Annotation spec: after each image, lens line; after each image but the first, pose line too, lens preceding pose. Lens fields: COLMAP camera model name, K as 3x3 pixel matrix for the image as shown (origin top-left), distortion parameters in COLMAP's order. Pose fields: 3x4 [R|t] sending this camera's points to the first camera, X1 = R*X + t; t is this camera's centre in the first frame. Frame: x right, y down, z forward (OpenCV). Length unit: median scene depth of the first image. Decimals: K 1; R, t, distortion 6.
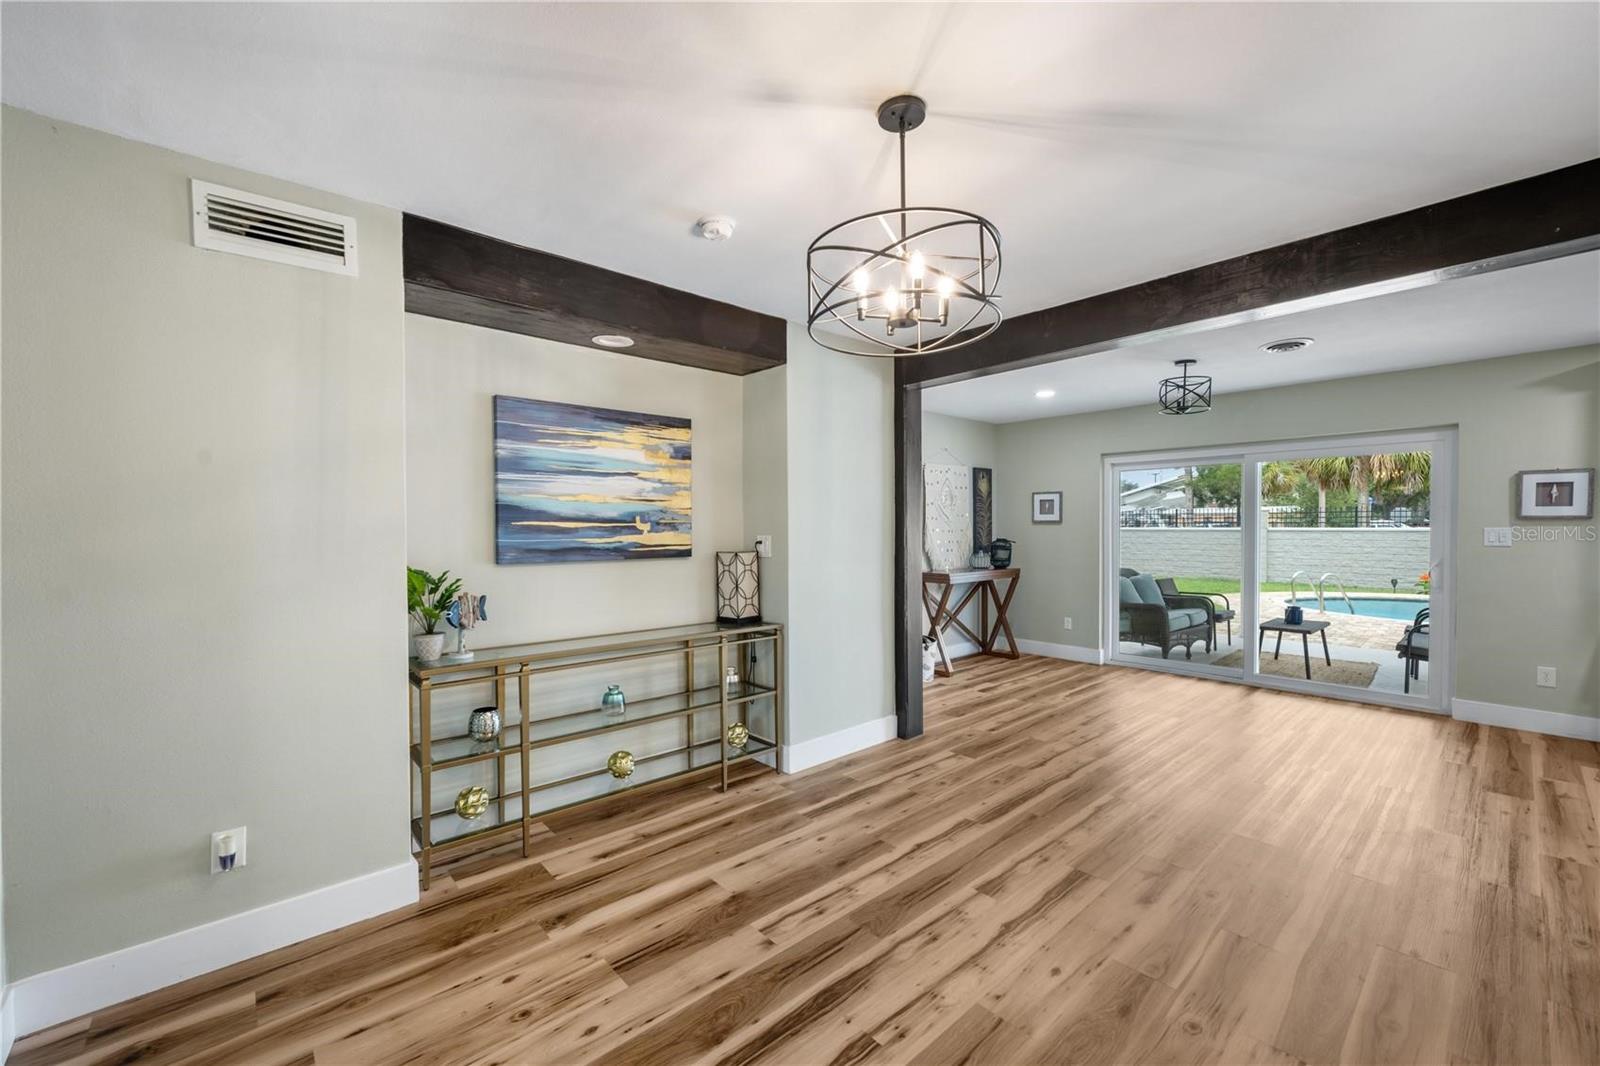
lens RADIAL K [[643.7, 0, 800.0], [0, 643.7, 533.0], [0, 0, 1]] dist [-0.002602, -0.000162]
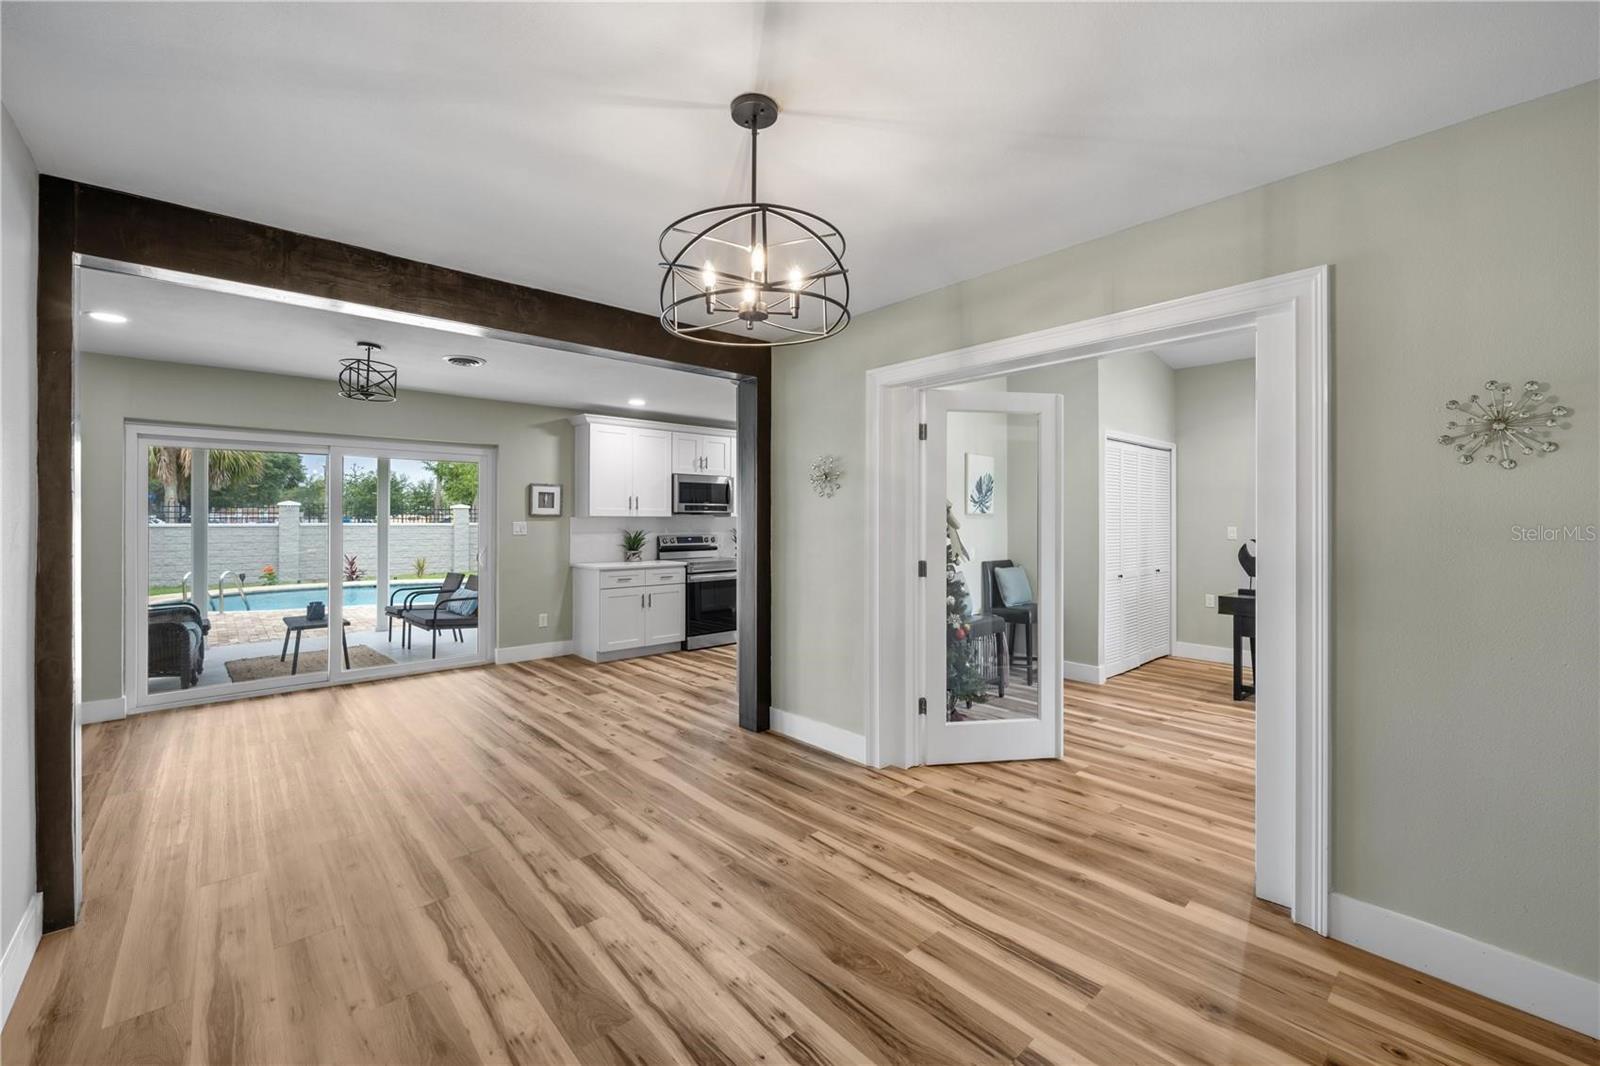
lens RADIAL K [[642.8, 0, 800.2], [0, 642.8, 517.5], [0, 0, 1]] dist [0.001071, -0.000072]
pose [[-0.005000, 0.007542, 0.999959, -0.457998], [0.010816, 0.999913, -0.007487, -0.001536], [-0.999929, 0.010778, -0.005081, 0.508826]]
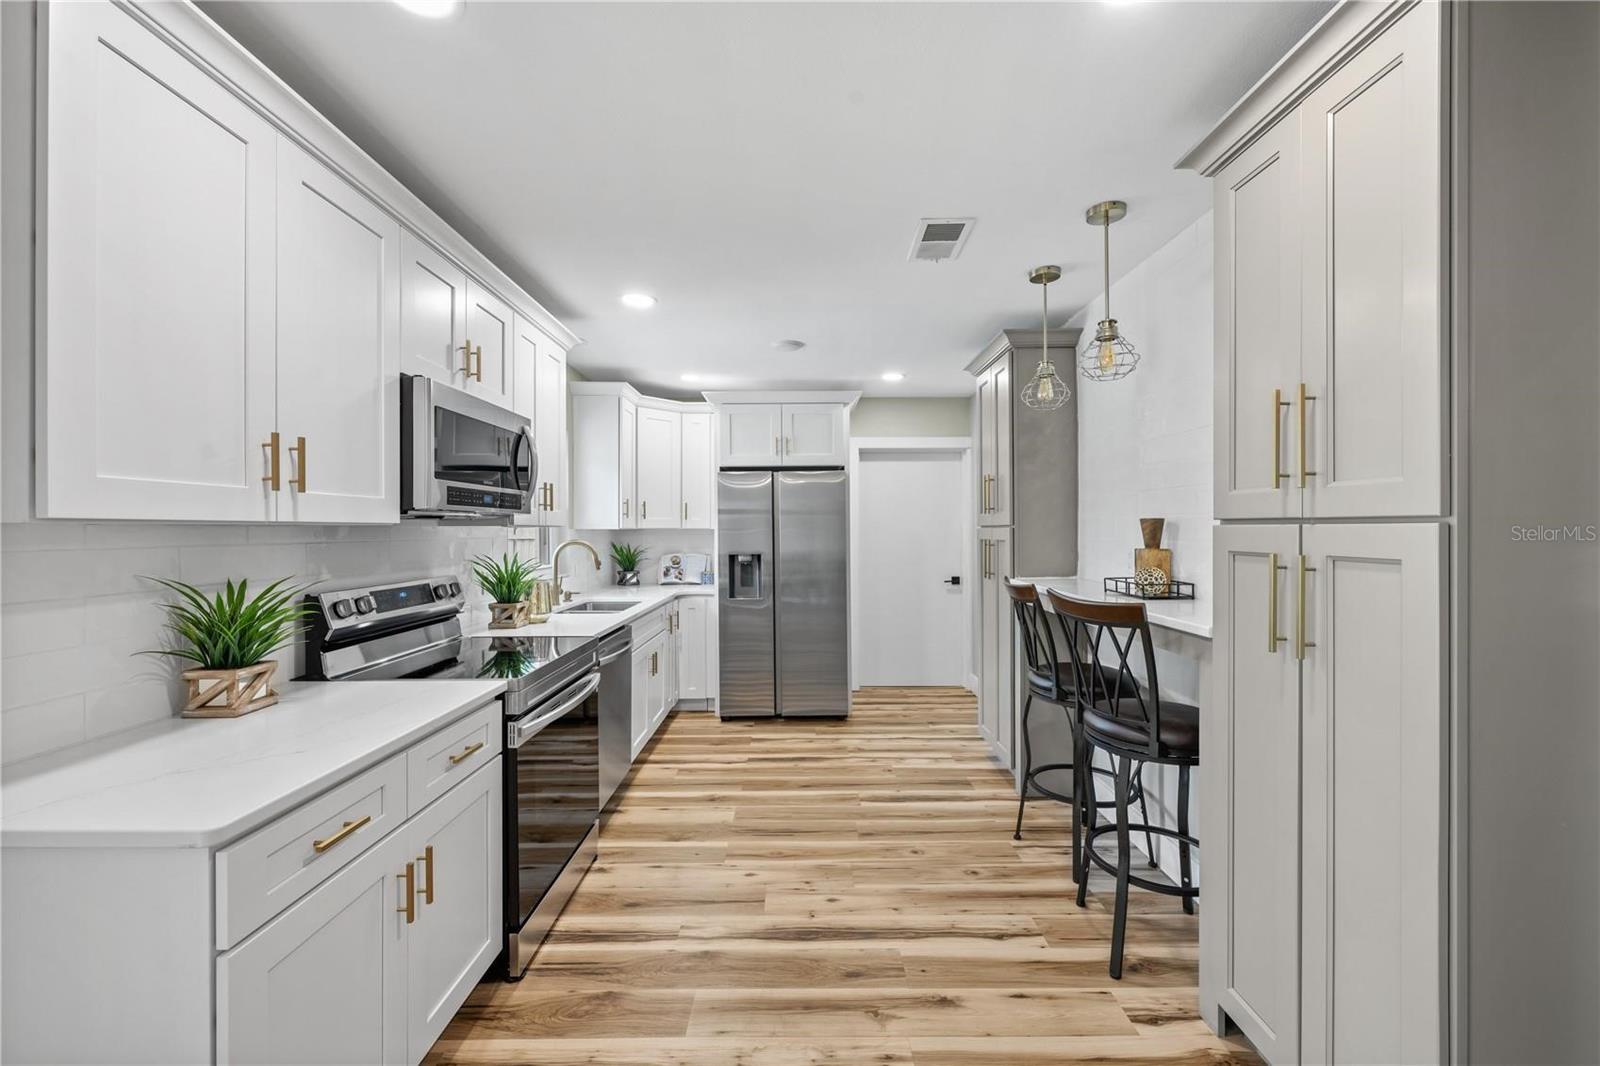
lens RADIAL K [[643.7, 0, 800.0], [0, 643.7, 533.0], [0, 0, 1]] dist [-0.002602, -0.000162]
pose [[-0.744186, 0.004521, 0.667957, 0.998576], [0.010525, 0.999932, 0.004958, -0.016281], [-0.667890, 0.010720, -0.744183, 1.125838]]
